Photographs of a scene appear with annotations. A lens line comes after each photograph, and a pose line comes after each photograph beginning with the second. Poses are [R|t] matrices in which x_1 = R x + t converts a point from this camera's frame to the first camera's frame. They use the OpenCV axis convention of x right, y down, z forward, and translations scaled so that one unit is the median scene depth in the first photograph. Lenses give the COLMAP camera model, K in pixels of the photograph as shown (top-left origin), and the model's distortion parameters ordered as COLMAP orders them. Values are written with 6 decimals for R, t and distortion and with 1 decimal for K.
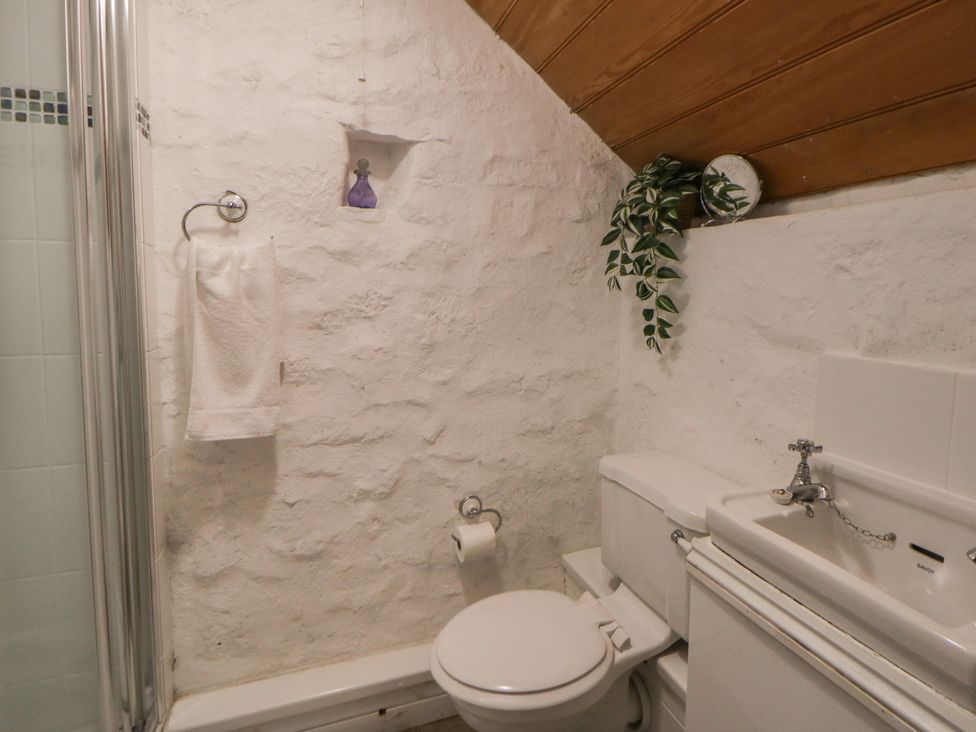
lens RADIAL K [[613.8, 0, 494.4], [0, 613.8, 363.4], [0, 0, 1]] dist [-0.005907, 0.000534]
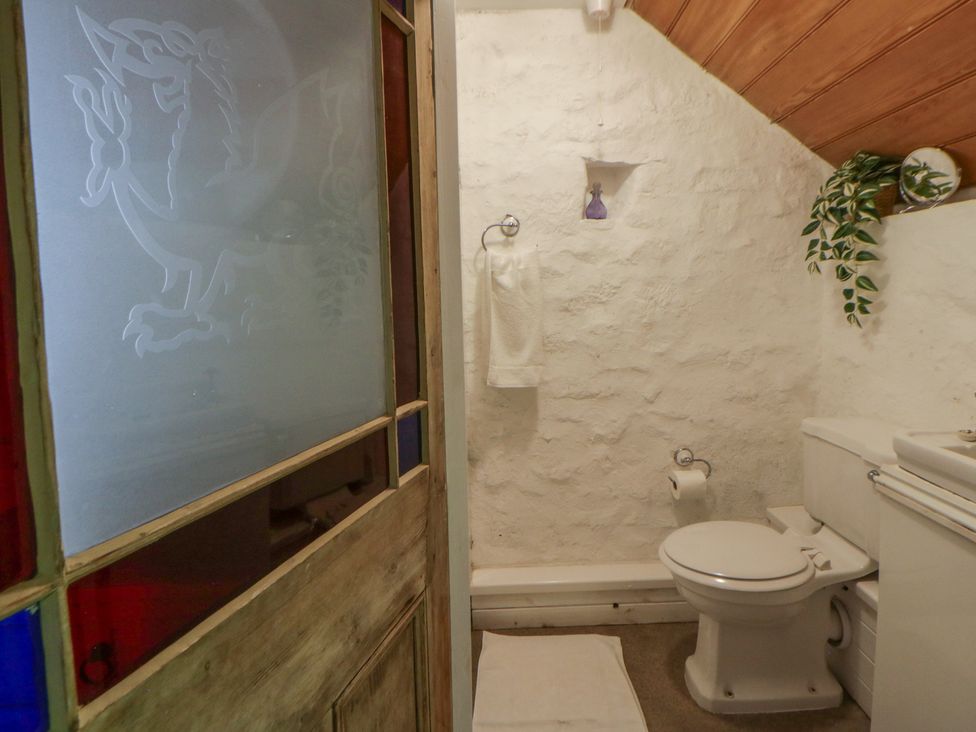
lens RADIAL K [[587.3, 0, 490.8], [0, 587.3, 346.6], [0, 0, 1]] dist [0.002498, -0.014654]
pose [[0.947888, -0.006132, -0.318545, -0.032021], [-0.002082, 0.999674, -0.025441, 0.050288], [0.318597, 0.024779, 0.947566, -0.250203]]
